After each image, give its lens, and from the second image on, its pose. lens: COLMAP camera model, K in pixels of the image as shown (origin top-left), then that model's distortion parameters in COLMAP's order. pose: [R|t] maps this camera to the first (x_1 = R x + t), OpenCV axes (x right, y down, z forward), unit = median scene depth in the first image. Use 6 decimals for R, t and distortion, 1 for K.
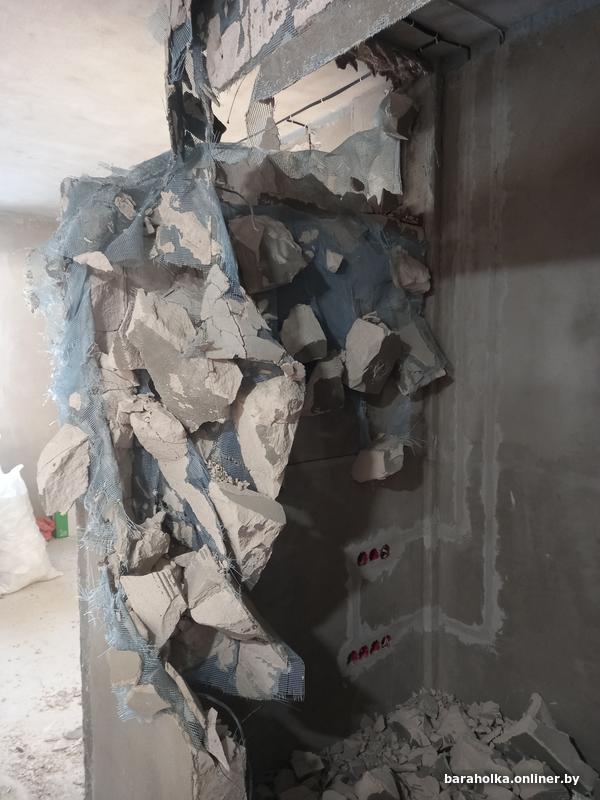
lens RADIAL K [[586.2, 0, 299.4], [0, 586.2, 404.2], [0, 0, 1]] dist [0.065385, -0.060577]
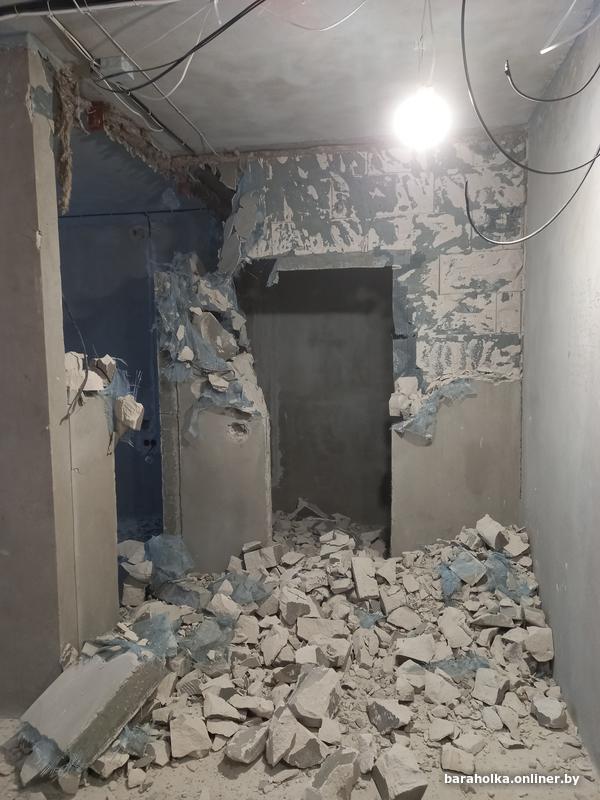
lens RADIAL K [[586.2, 0, 302.7], [0, 586.2, 399.5], [0, 0, 1]] dist [0.065385, -0.060577]
pose [[0.773129, -0.030132, 0.633533, -1.150806], [0.046043, 0.998902, -0.008679, 0.138028], [-0.632575, 0.035880, 0.773667, -0.887025]]
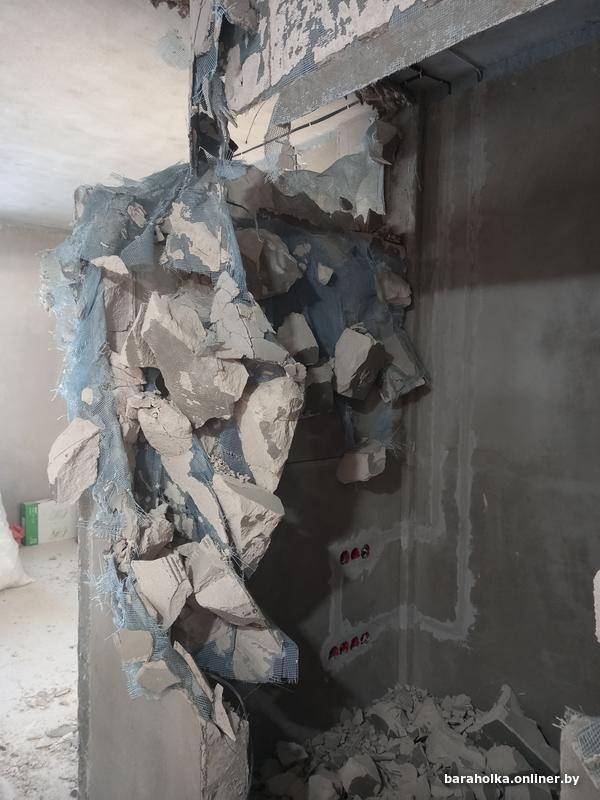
lens RADIAL K [[586.2, 0, 300.7], [0, 586.2, 404.3], [0, 0, 1]] dist [0.065385, -0.060577]
pose [[0.997796, 0.019650, 0.063375, -0.049955], [-0.017887, 0.999440, -0.028277, 0.024510], [-0.063895, 0.027081, 0.997589, -0.055401]]
